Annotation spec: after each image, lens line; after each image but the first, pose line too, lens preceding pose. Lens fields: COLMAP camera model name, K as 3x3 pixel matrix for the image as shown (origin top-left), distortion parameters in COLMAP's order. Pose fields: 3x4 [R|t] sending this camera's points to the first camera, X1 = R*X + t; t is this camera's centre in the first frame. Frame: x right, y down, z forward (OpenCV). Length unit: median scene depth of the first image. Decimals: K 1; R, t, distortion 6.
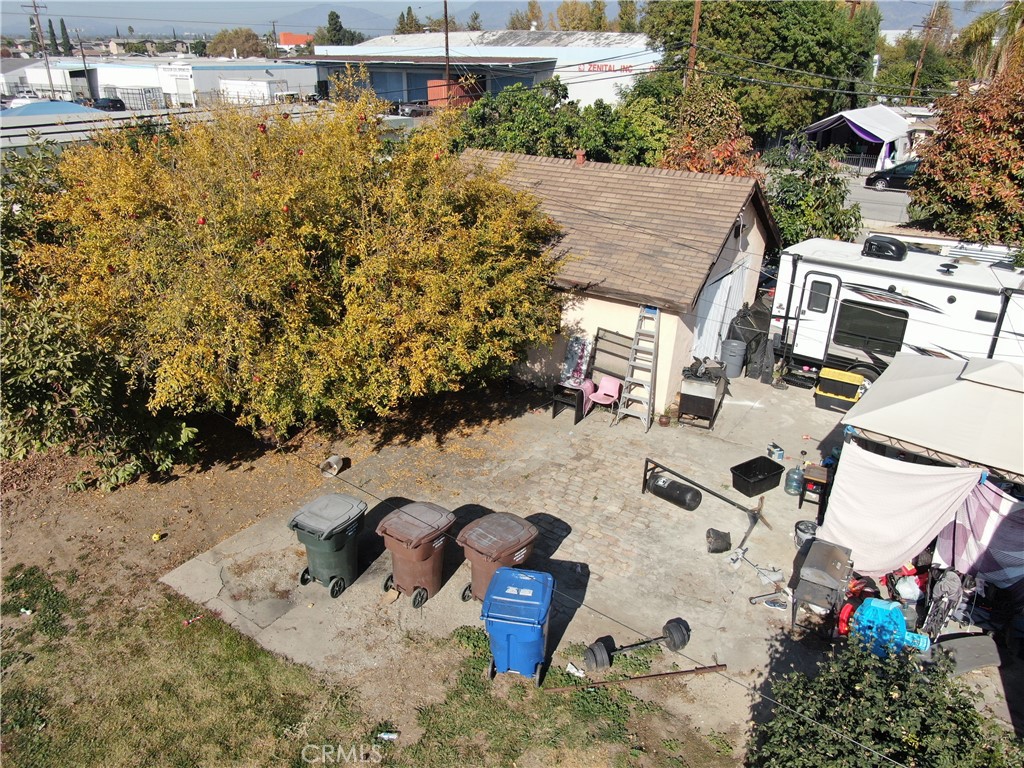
lens RADIAL K [[731.4, 0, 515.3], [0, 731.4, 383.9], [0, 0, 1]] dist [-0.025346, 0.007995]
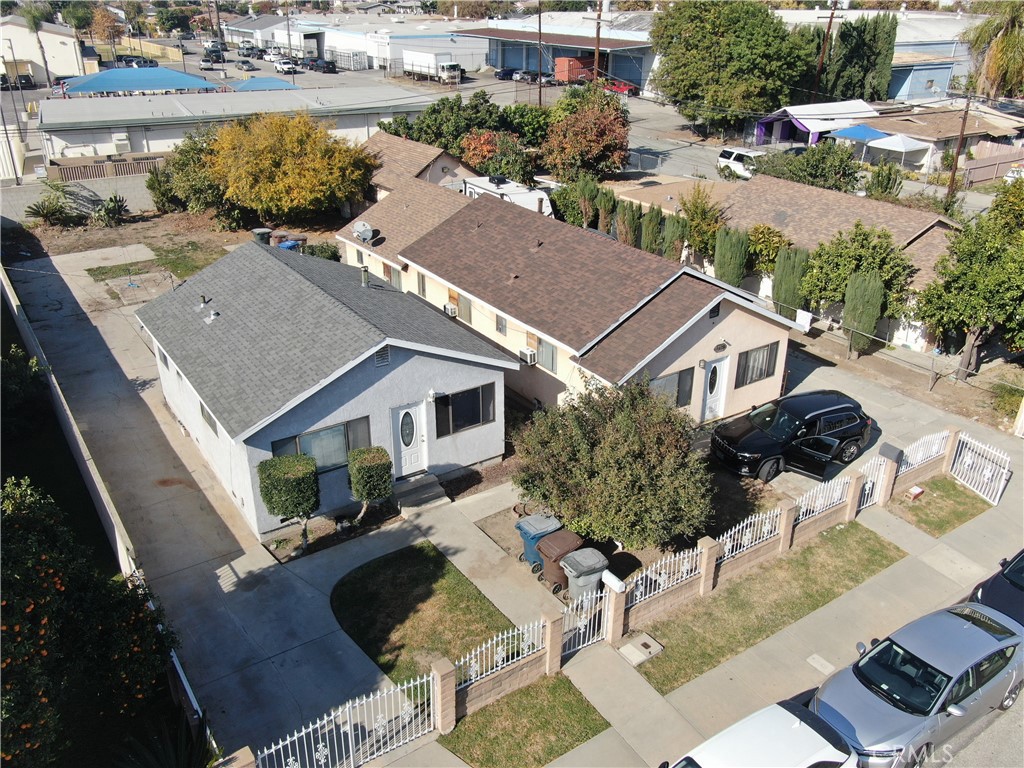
lens RADIAL K [[847.4, 0, 515.6], [0, 847.4, 383.1], [0, 0, 1]] dist [-0.007902, 0.002873]
pose [[0.946403, 0.140460, -0.290847, 2.176556], [-0.137251, 0.990035, 0.031514, 0.587604], [0.292375, 0.010094, 0.956250, -2.563478]]
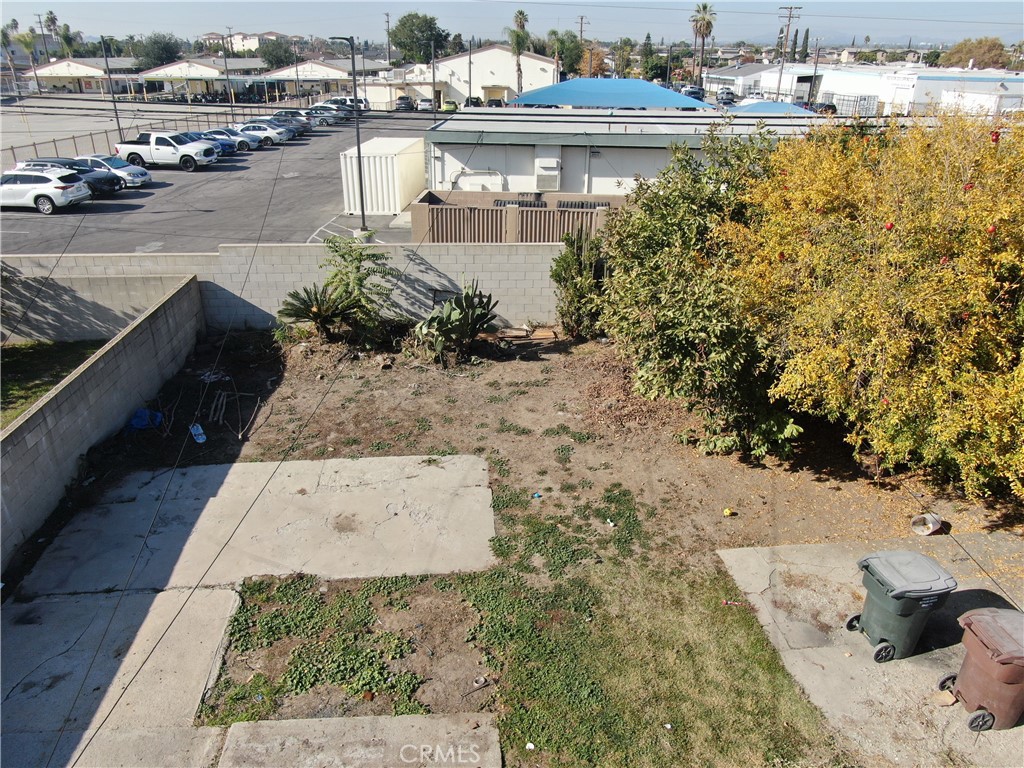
lens RADIAL K [[731.4, 0, 511.5], [0, 731.4, 387.9], [0, 0, 1]] dist [-0.025346, 0.007995]
pose [[0.650935, 0.315703, -0.690373, -0.031437], [-0.320256, 0.938737, 0.127316, 0.010211], [0.688273, 0.138222, 0.712162, 0.018726]]
